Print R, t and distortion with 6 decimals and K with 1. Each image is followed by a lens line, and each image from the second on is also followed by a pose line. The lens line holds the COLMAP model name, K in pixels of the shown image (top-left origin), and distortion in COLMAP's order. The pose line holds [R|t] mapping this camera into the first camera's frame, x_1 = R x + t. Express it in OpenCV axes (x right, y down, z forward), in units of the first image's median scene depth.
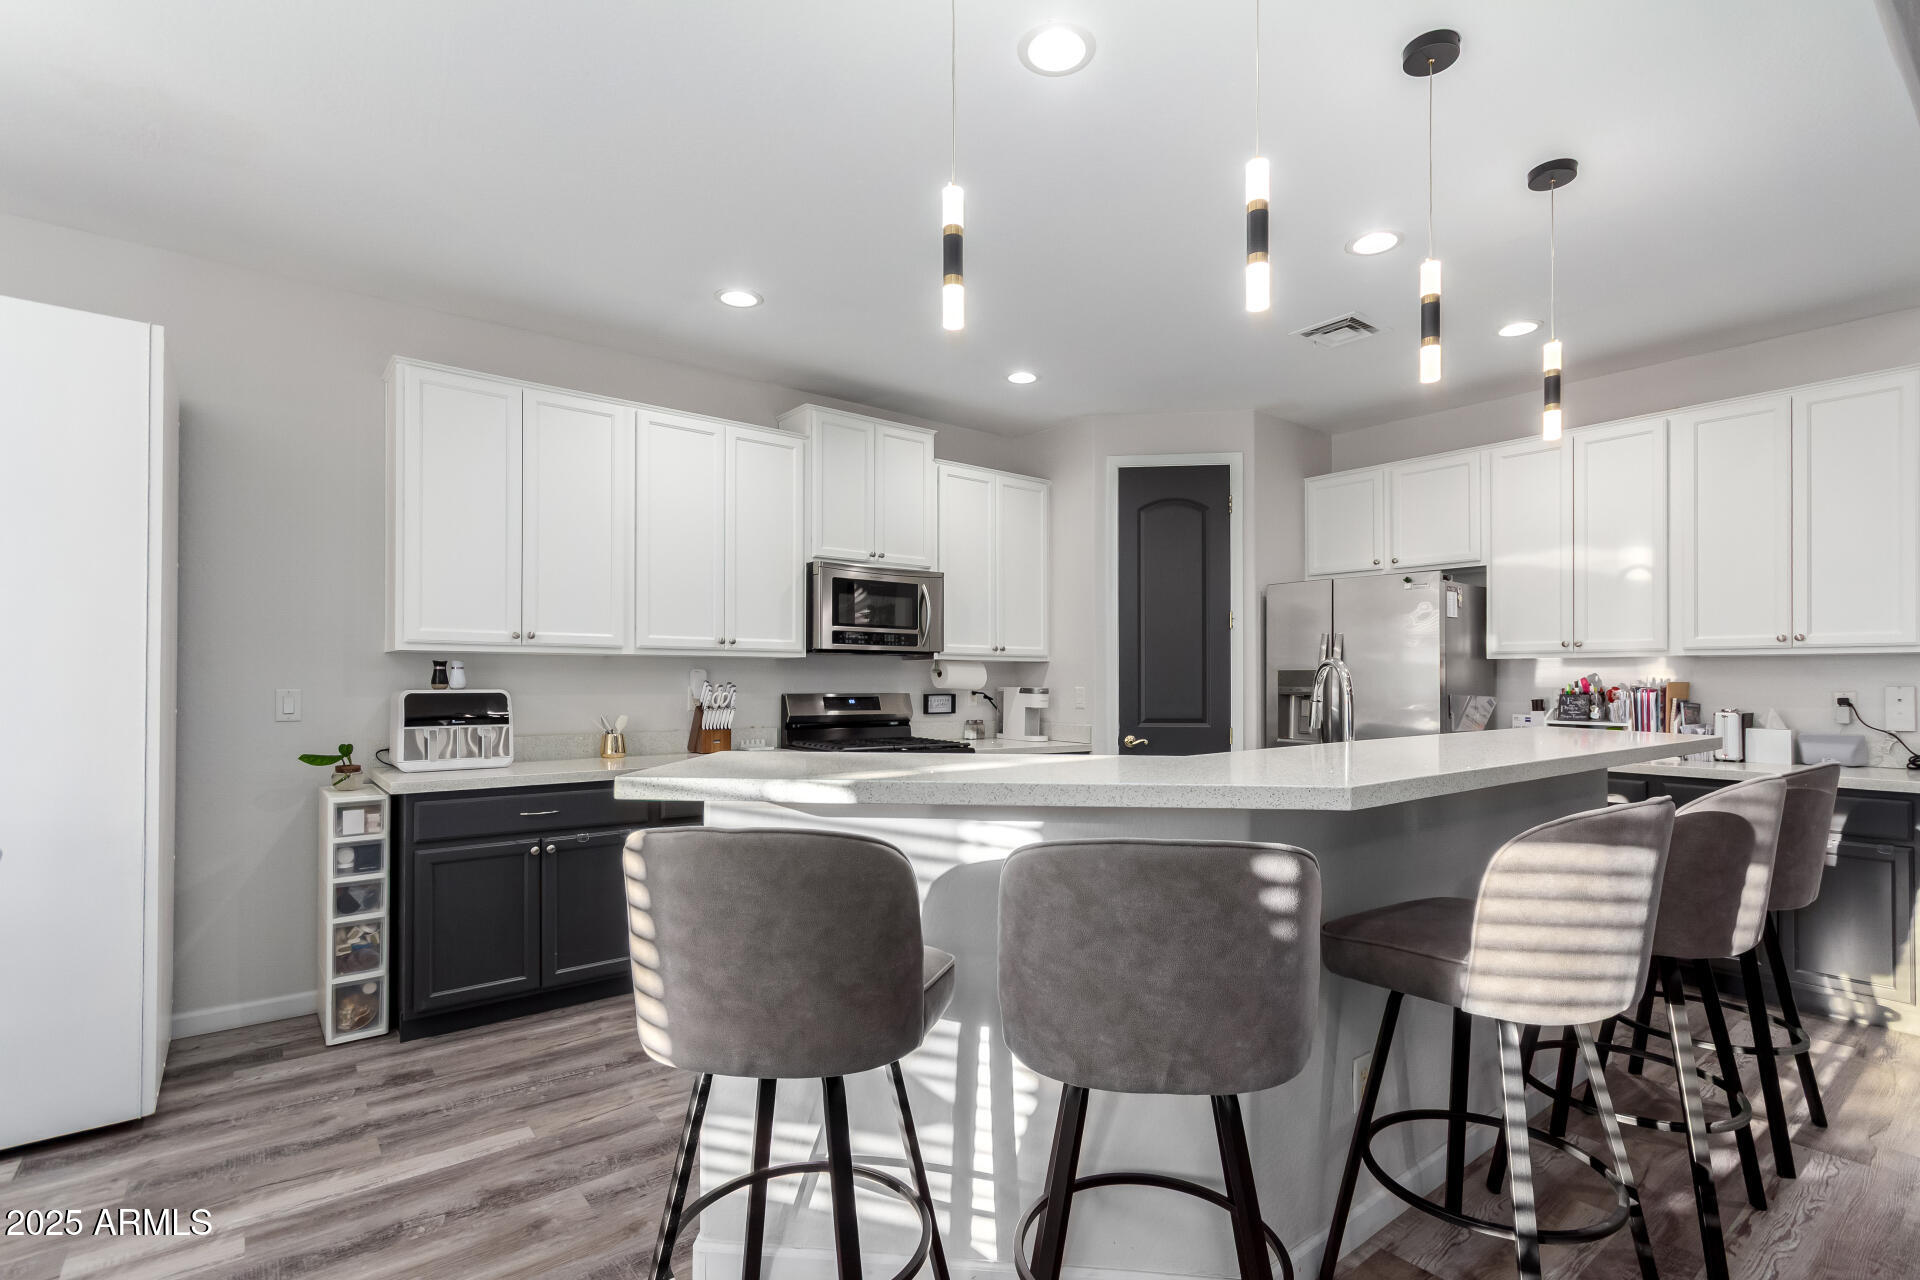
lens RADIAL K [[900.2, 0, 963.8], [0, 900.2, 659.1], [0, 0, 1]] dist [-0.021992, 0.025549]
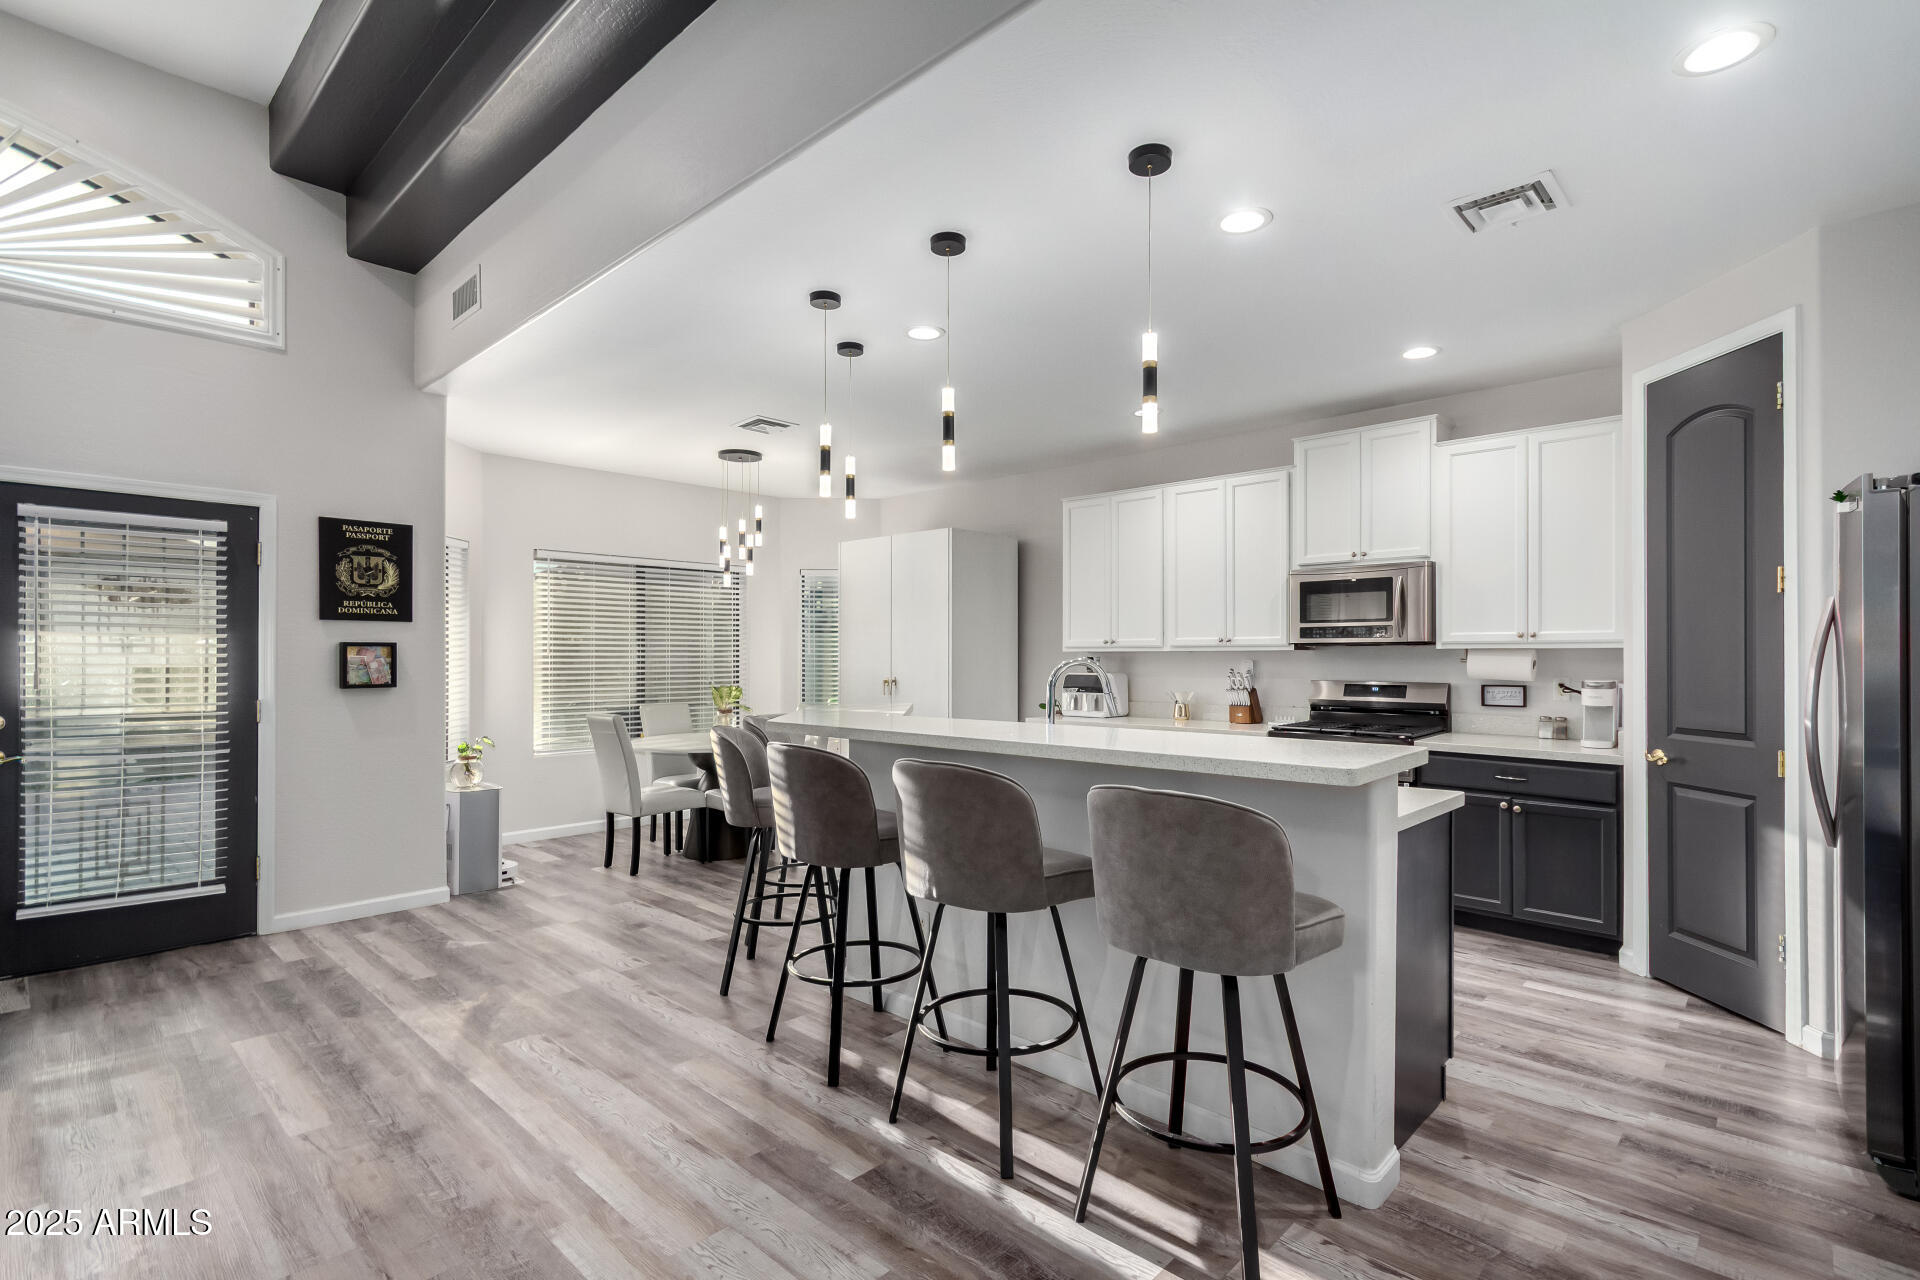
lens RADIAL K [[916.6, 0, 973.4], [0, 916.6, 653.8], [0, 0, 1]] dist [0.002610, 0.000601]
pose [[0.148279, -0.005707, -0.988929, 0.941216], [0.024743, 0.999692, -0.002059, -0.004832], [0.988636, -0.024164, 0.148375, 0.376471]]
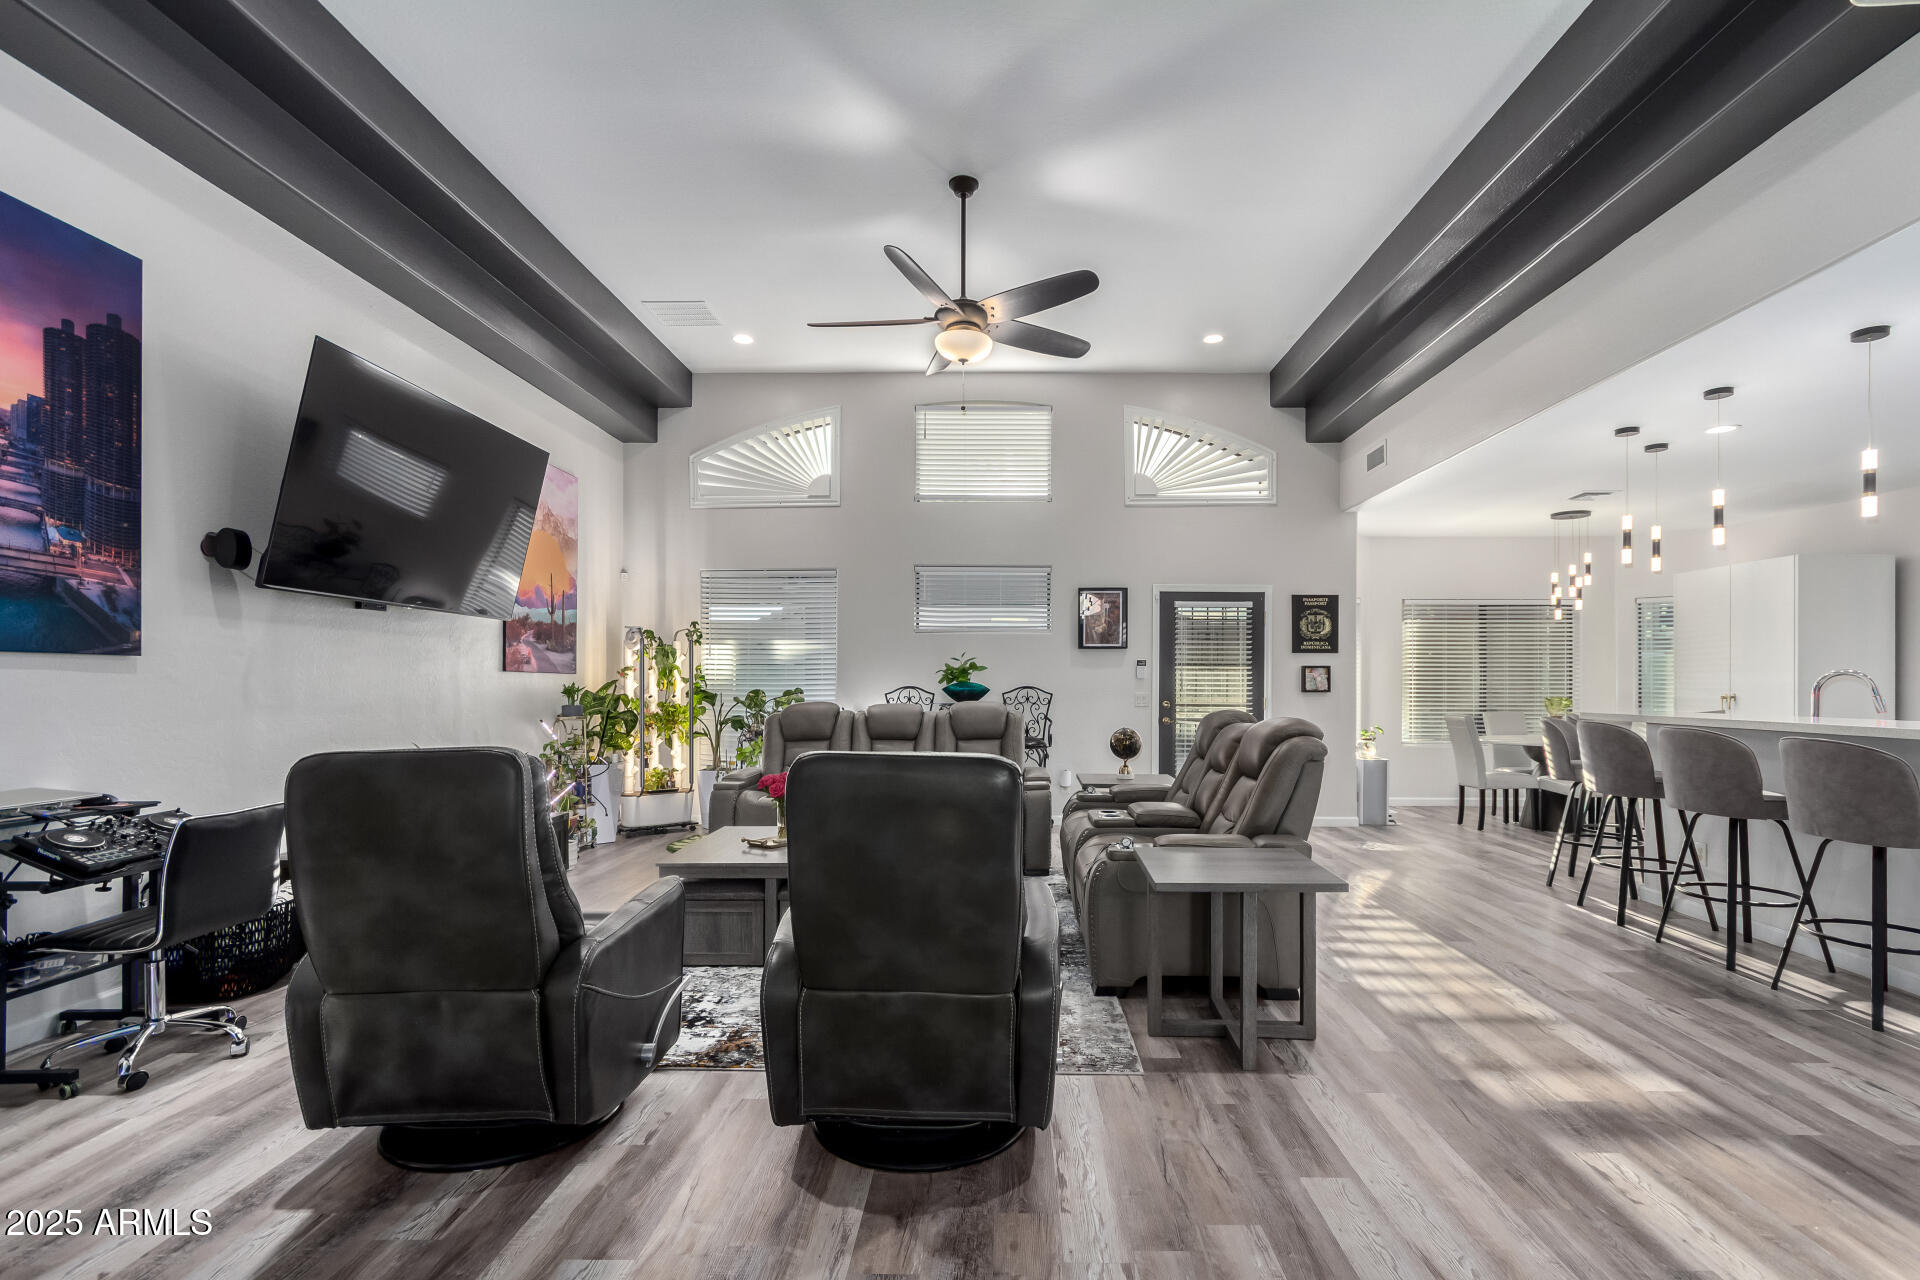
lens RADIAL K [[906.5, 0, 998.9], [0, 906.5, 680.8], [0, 0, 1]] dist [0.001526, 0.029912]
pose [[-0.626815, -0.005188, -0.779151, 1.574194], [0.014875, 0.999716, -0.018623, 0.016211], [0.779026, -0.023263, -0.626559, 0.476887]]
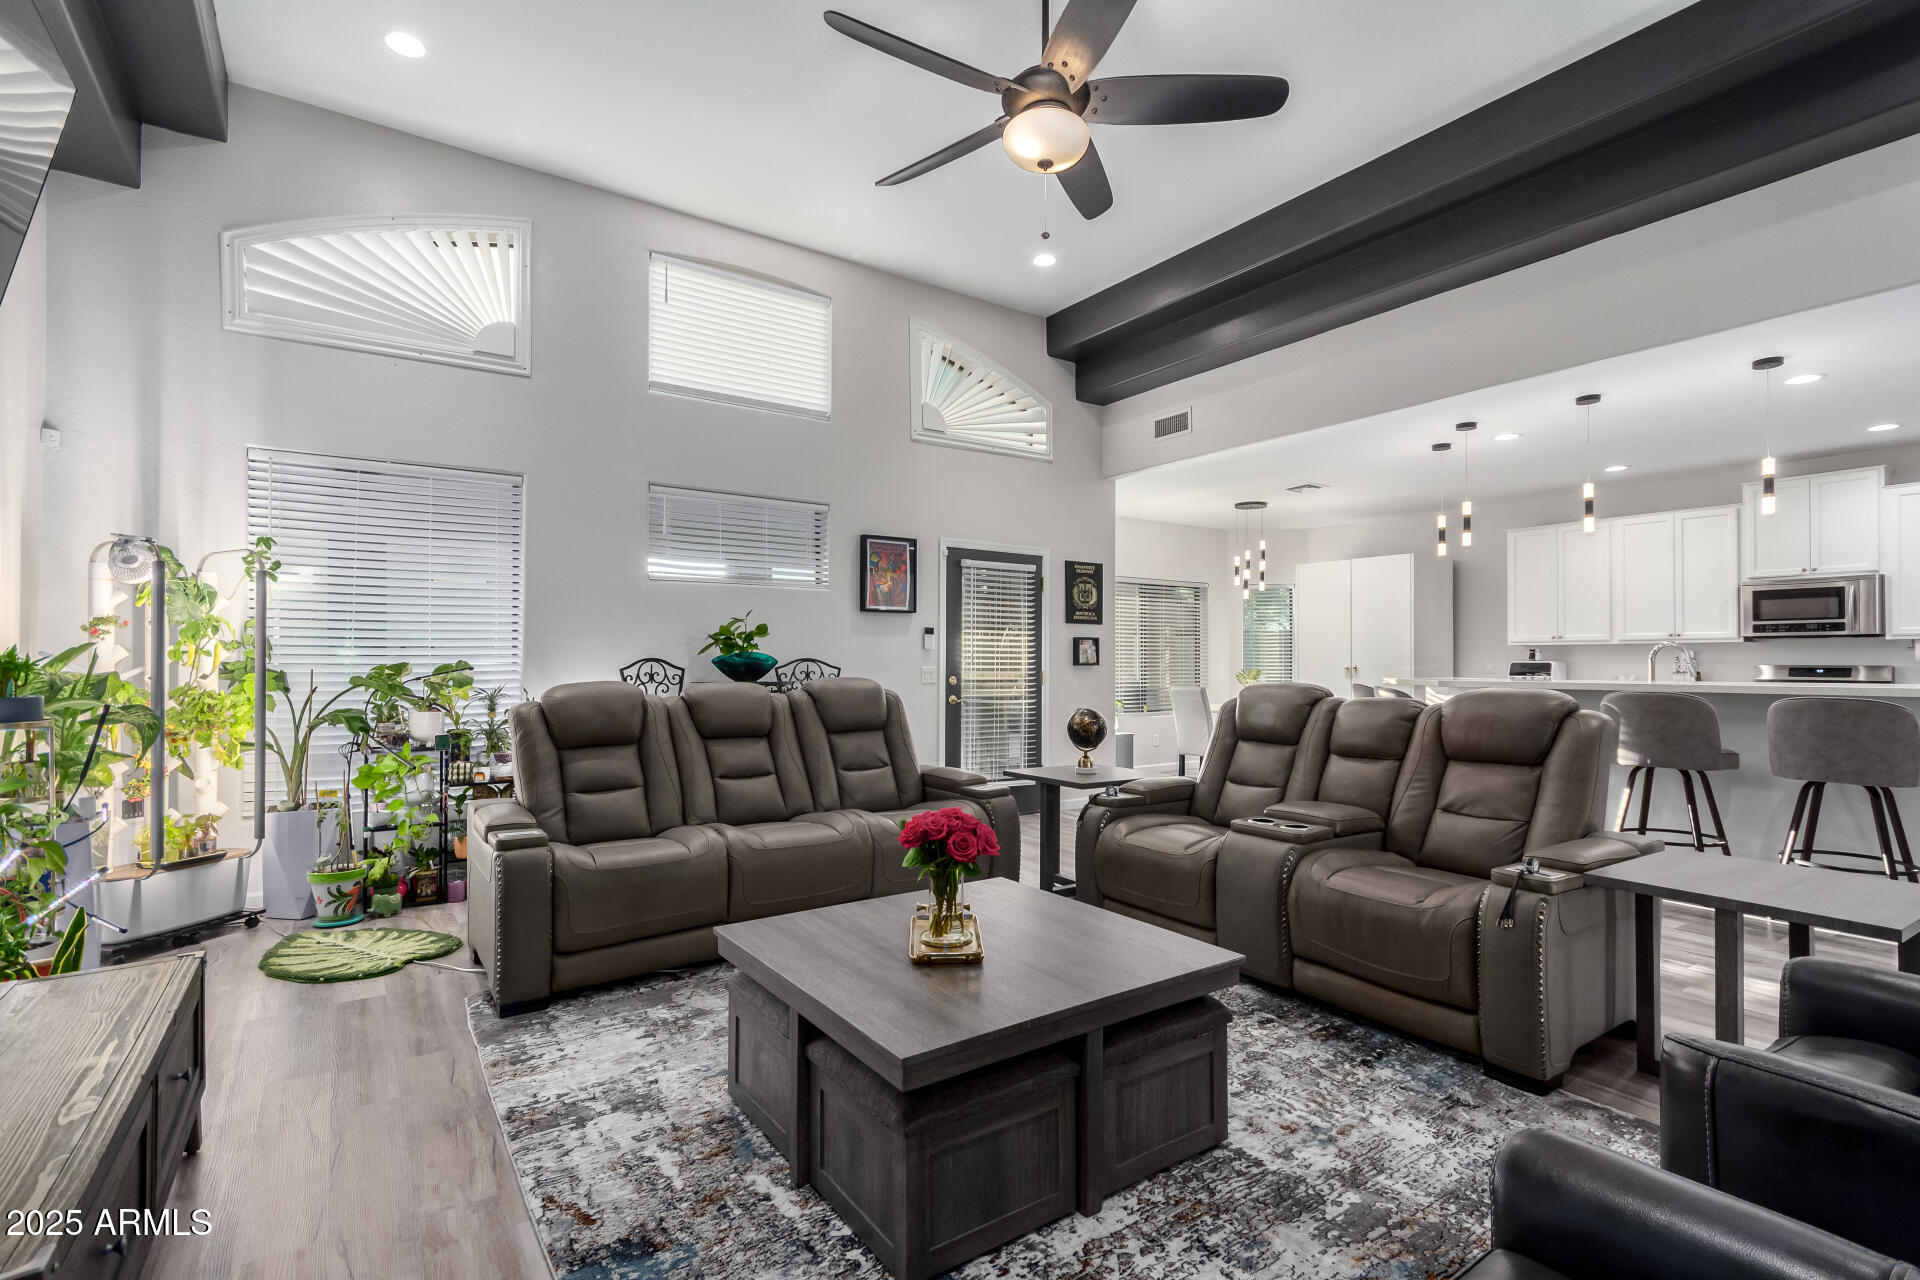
lens RADIAL K [[902.9, 0, 962.1], [0, 902.9, 647.1], [0, 0, 1]] dist [0.013959, 0.000217]
pose [[-0.064951, -0.019612, -0.997696, 1.479030], [0.021679, 0.999543, -0.021060, 0.011083], [0.997653, -0.022997, -0.064496, -0.274382]]
